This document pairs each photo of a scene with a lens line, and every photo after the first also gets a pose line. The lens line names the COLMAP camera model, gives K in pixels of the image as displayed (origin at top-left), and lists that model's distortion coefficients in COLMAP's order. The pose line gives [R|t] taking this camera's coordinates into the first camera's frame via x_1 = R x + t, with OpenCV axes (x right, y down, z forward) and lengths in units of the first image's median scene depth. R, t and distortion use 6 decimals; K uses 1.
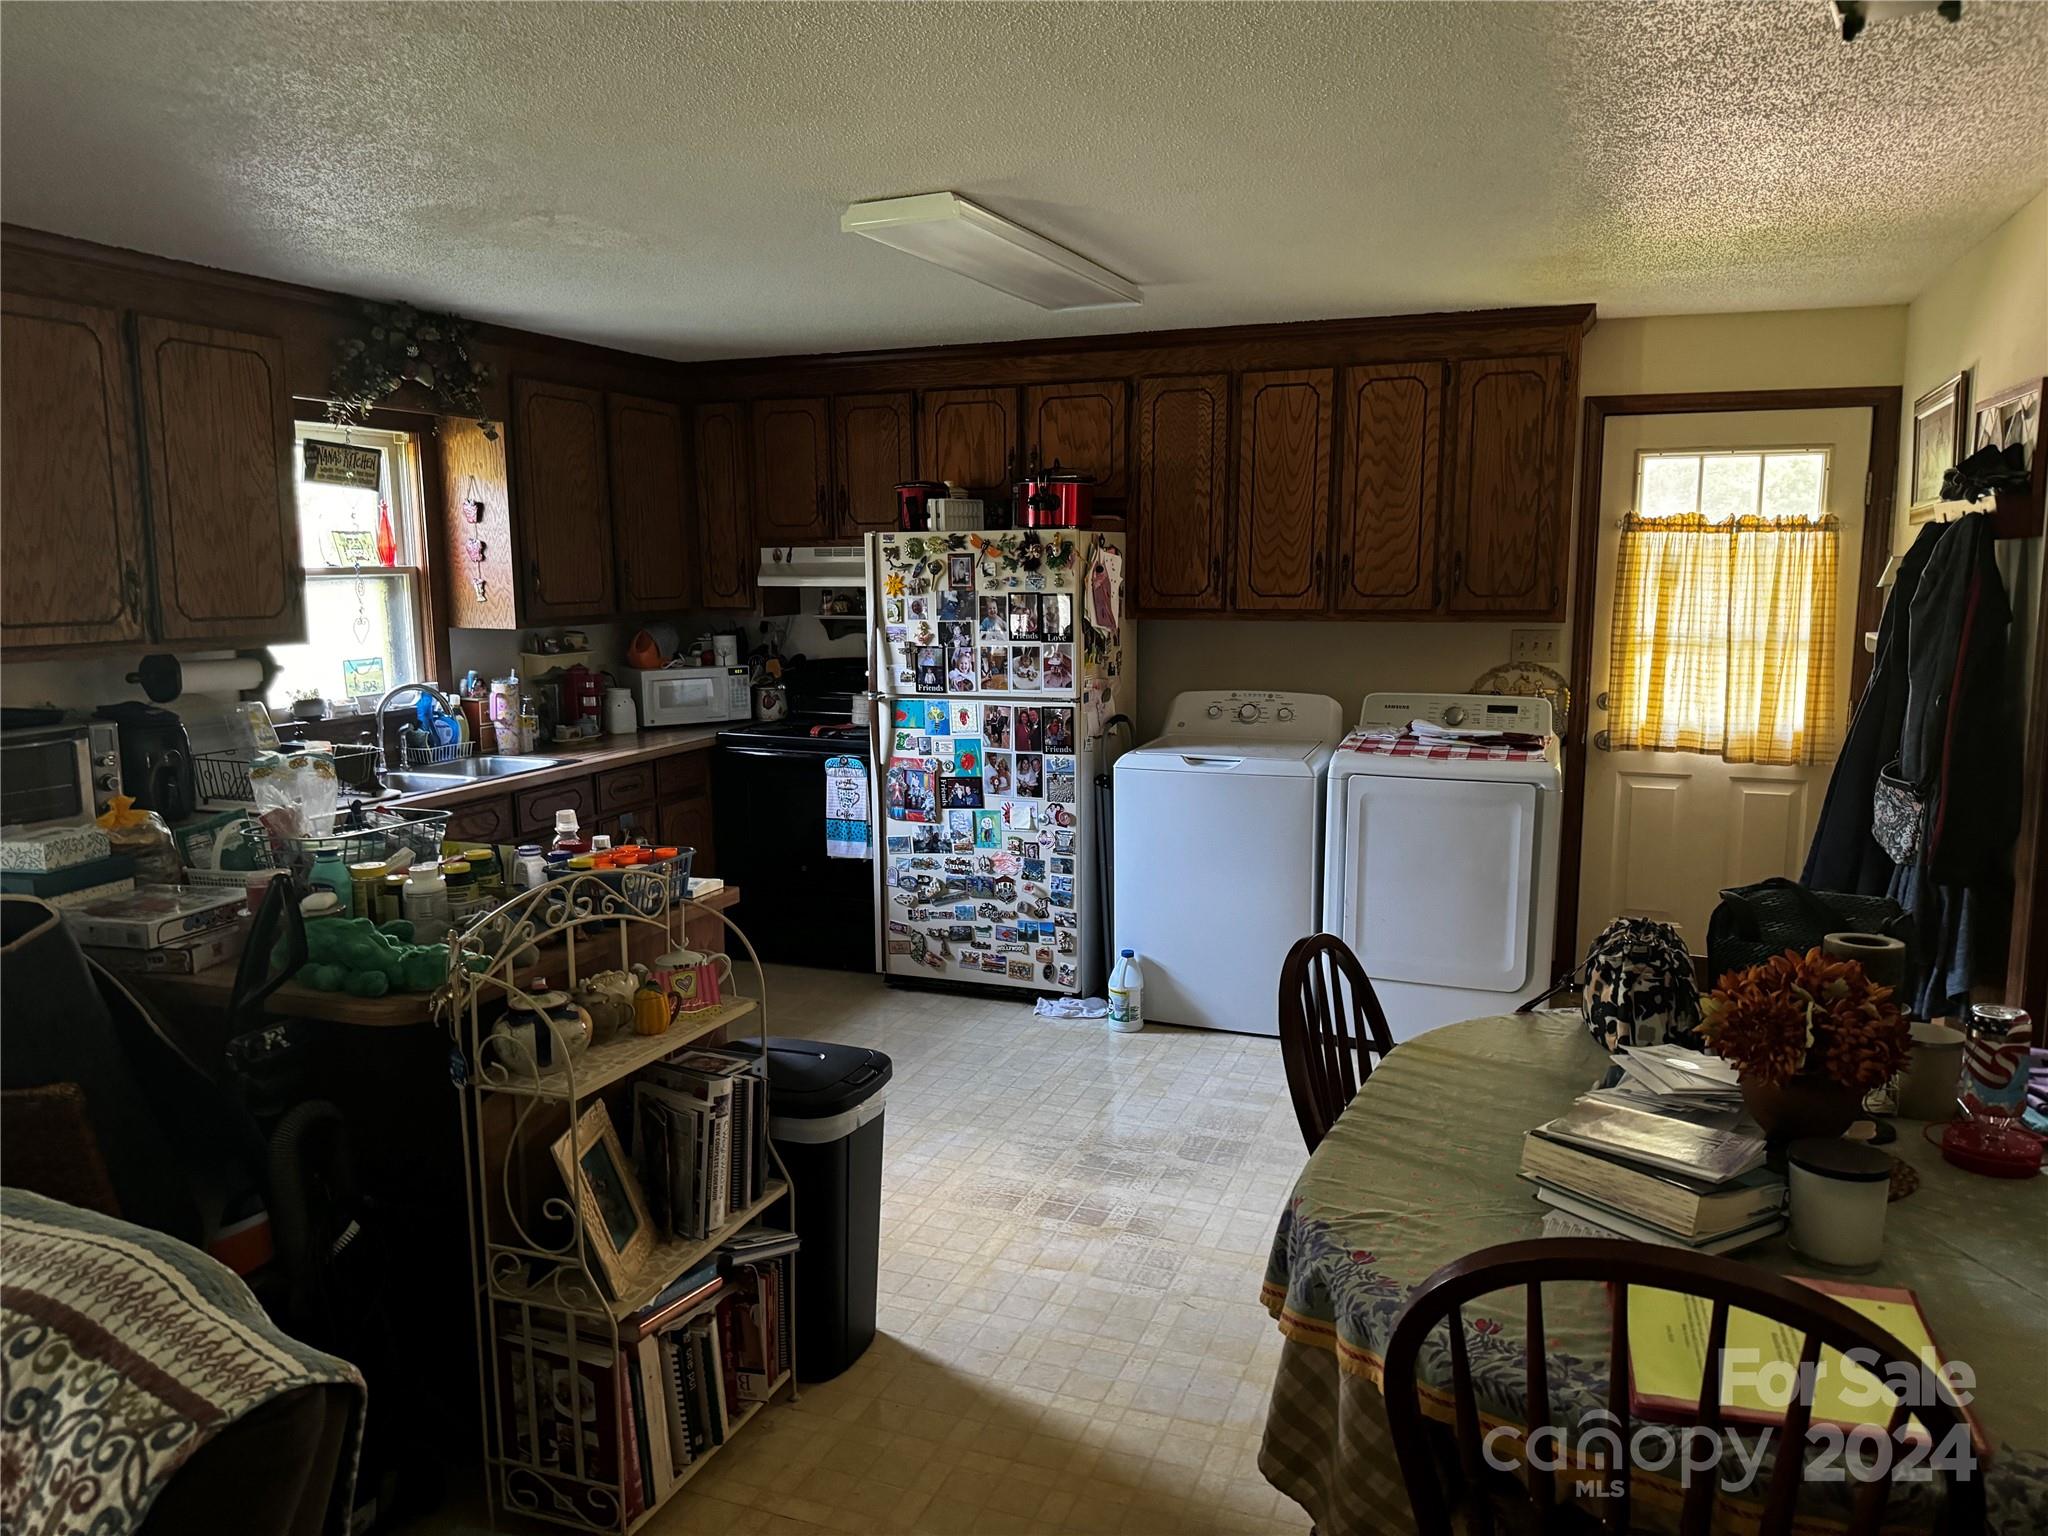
lens RADIAL K [[1429.6, 0, 1046.8], [0, 1429.6, 776.6], [0, 0, 1]] dist [0.056694, -0.000017]
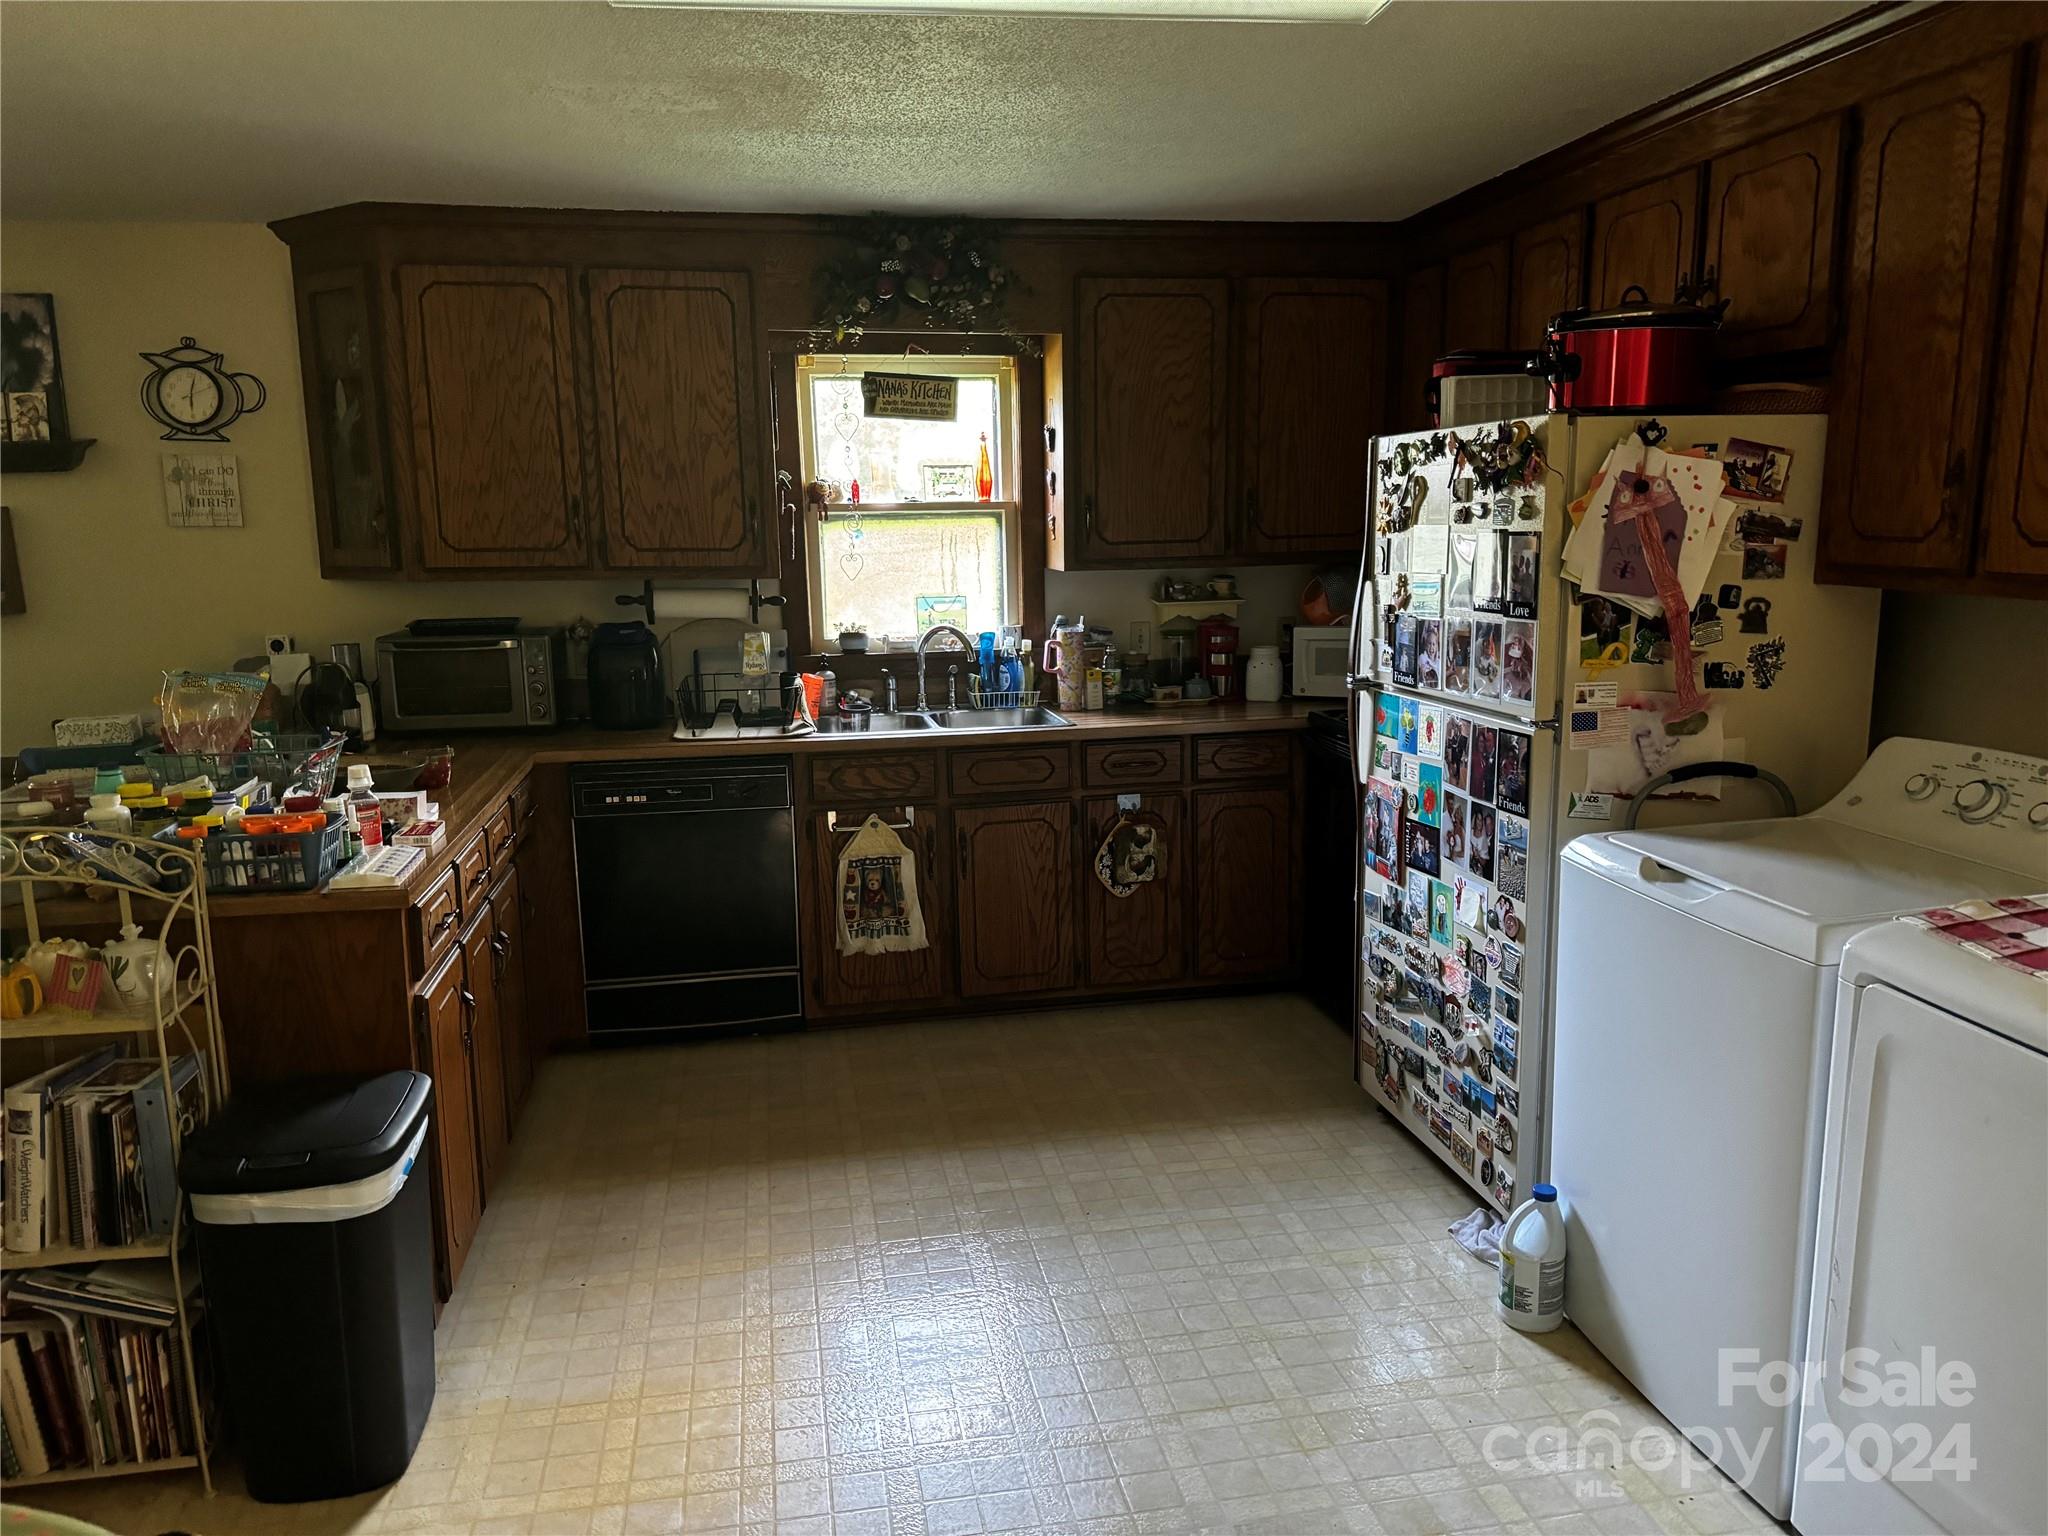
lens RADIAL K [[1429.6, 0, 1028.7], [0, 1429.6, 762.9], [0, 0, 1]] dist [0.056694, -0.000017]
pose [[0.544726, 0.142988, -0.826334, 0.370919], [-0.118486, 0.988595, 0.092959, -0.065222], [0.830201, 0.047271, 0.555456, 0.506755]]
